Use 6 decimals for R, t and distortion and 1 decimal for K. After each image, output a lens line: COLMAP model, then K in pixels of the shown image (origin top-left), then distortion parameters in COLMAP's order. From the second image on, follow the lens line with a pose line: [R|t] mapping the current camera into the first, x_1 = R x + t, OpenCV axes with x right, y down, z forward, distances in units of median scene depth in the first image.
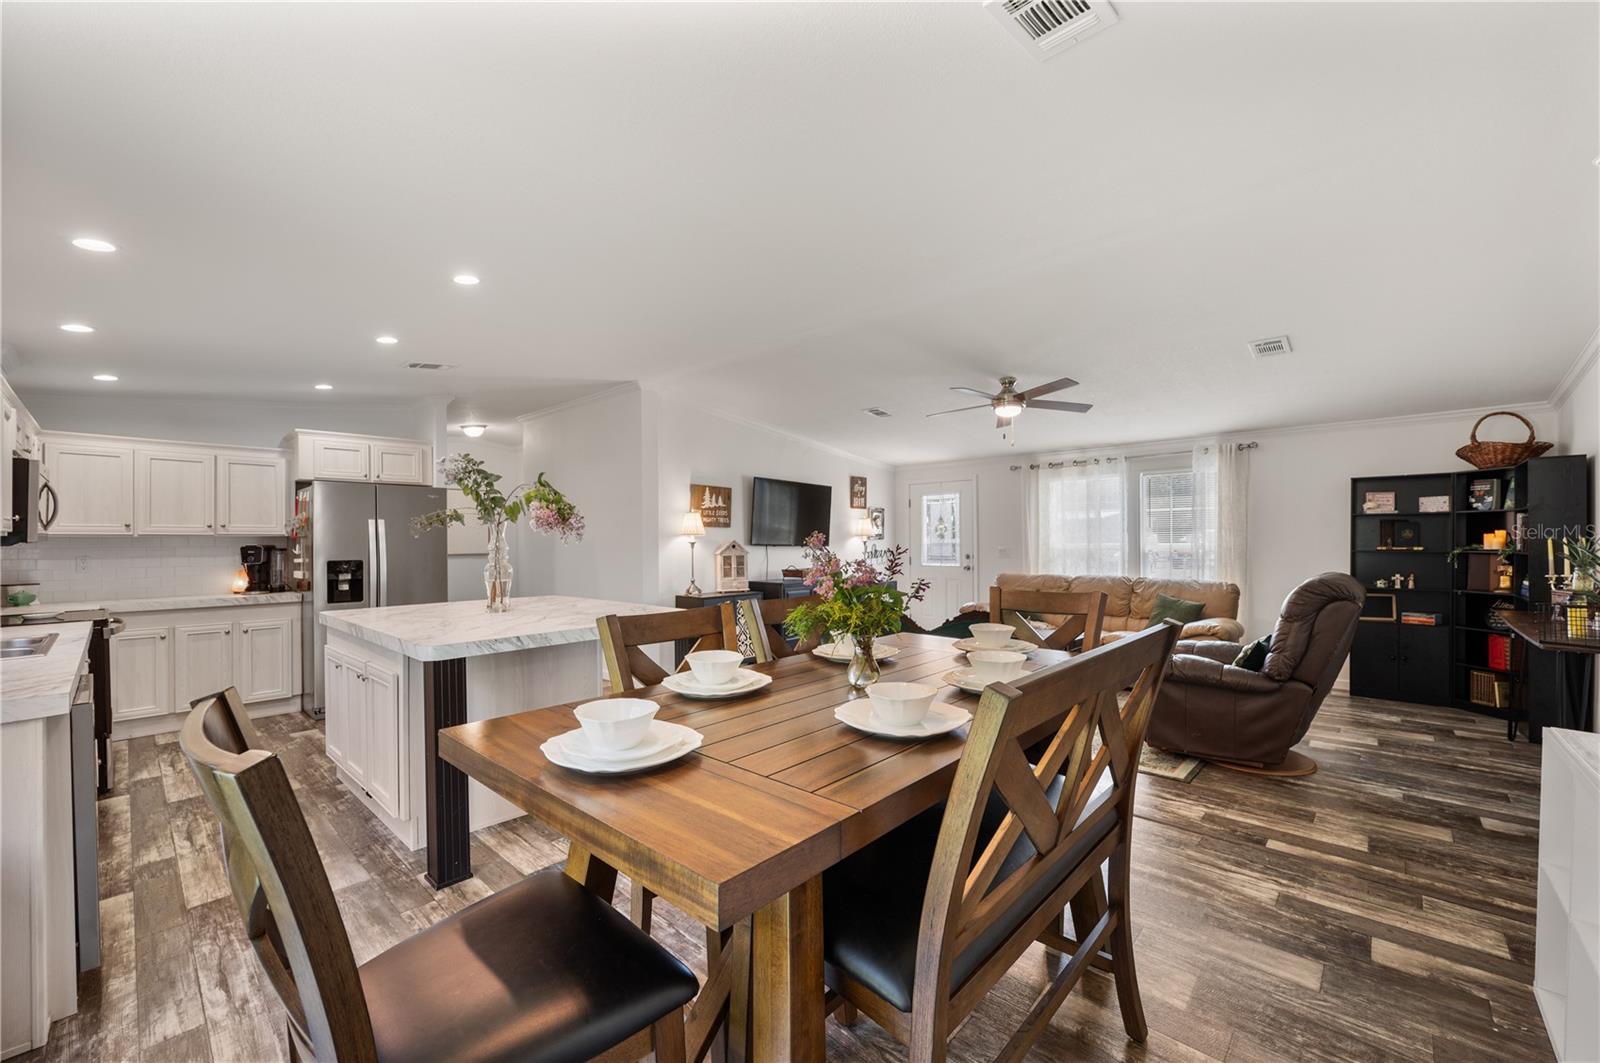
lens RADIAL K [[629.1, 0, 797.1], [0, 629.1, 538.7], [0, 0, 1]] dist [-0.004044, 0.000255]
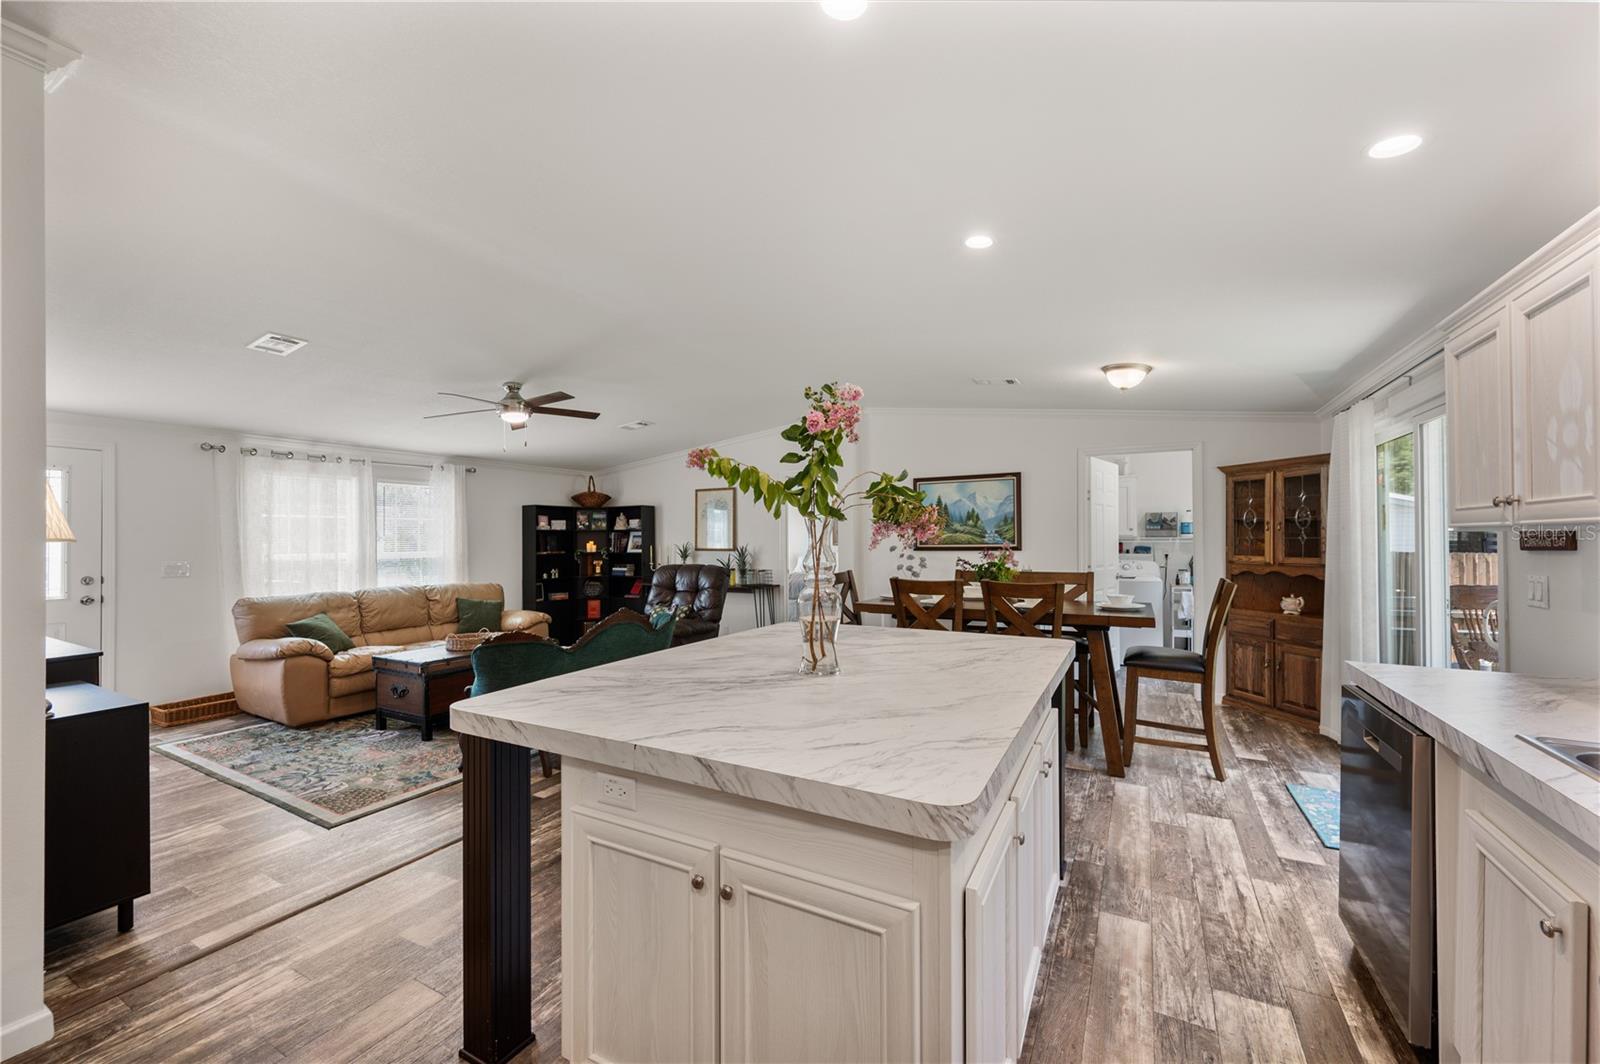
lens RADIAL K [[629.1, 0, 797.1], [0, 629.1, 539.2], [0, 0, 1]] dist [-0.004044, 0.000255]
pose [[-0.240915, 0.011866, 0.970474, -0.898886], [0.003225, 0.999930, -0.011425, 0.003361], [-0.970541, 0.000378, -0.240936, 0.970576]]
